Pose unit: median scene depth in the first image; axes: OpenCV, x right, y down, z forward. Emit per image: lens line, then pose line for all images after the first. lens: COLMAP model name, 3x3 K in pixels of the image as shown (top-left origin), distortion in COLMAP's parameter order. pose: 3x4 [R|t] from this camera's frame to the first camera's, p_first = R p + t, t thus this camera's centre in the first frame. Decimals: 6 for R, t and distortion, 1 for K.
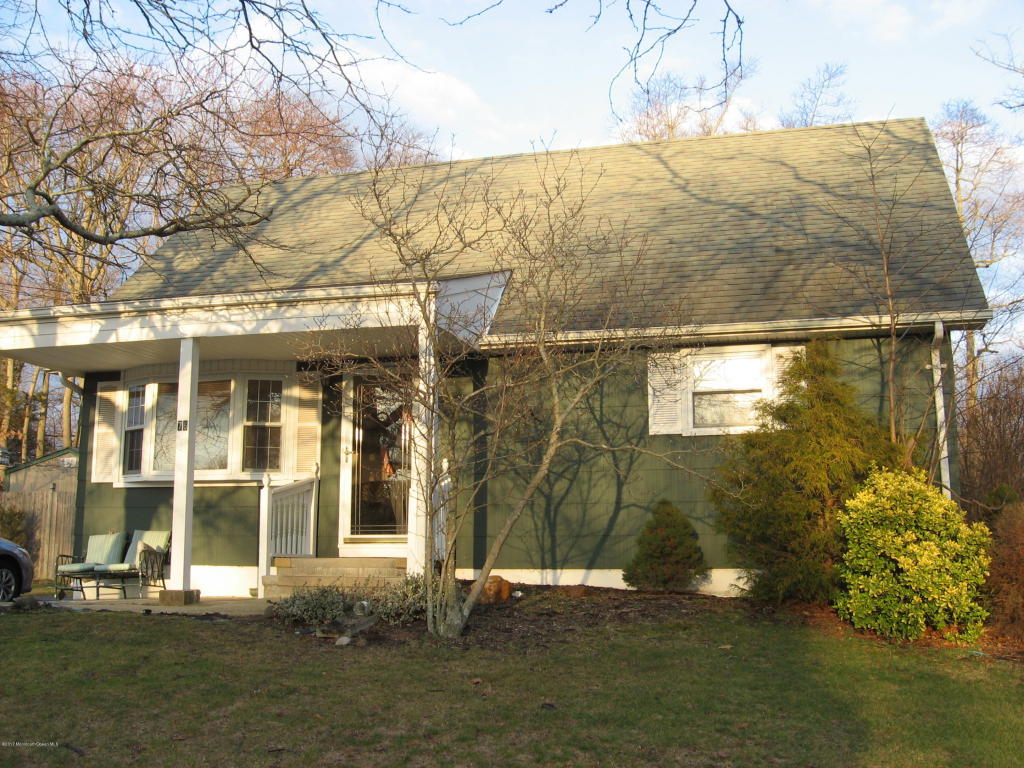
lens RADIAL K [[1040.8, 0, 512.0], [0, 1040.8, 384.0], [0, 0, 1]] dist [-0.128106, 0.009749]
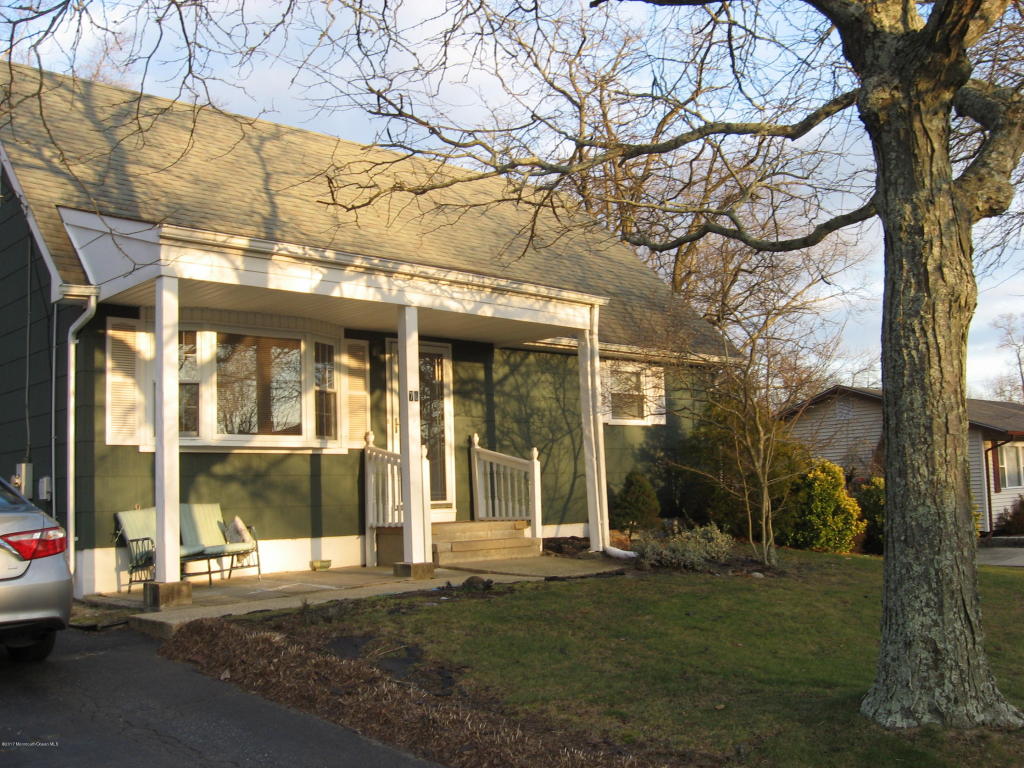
lens RADIAL K [[1040.8, 0, 512.0], [0, 1040.8, 384.0], [0, 0, 1]] dist [-0.128106, 0.009749]
pose [[0.544260, 0.073550, 0.835686, -1.030597], [-0.109590, 0.993847, -0.016097, 0.032339], [-0.831728, -0.082822, 0.548971, 0.354034]]
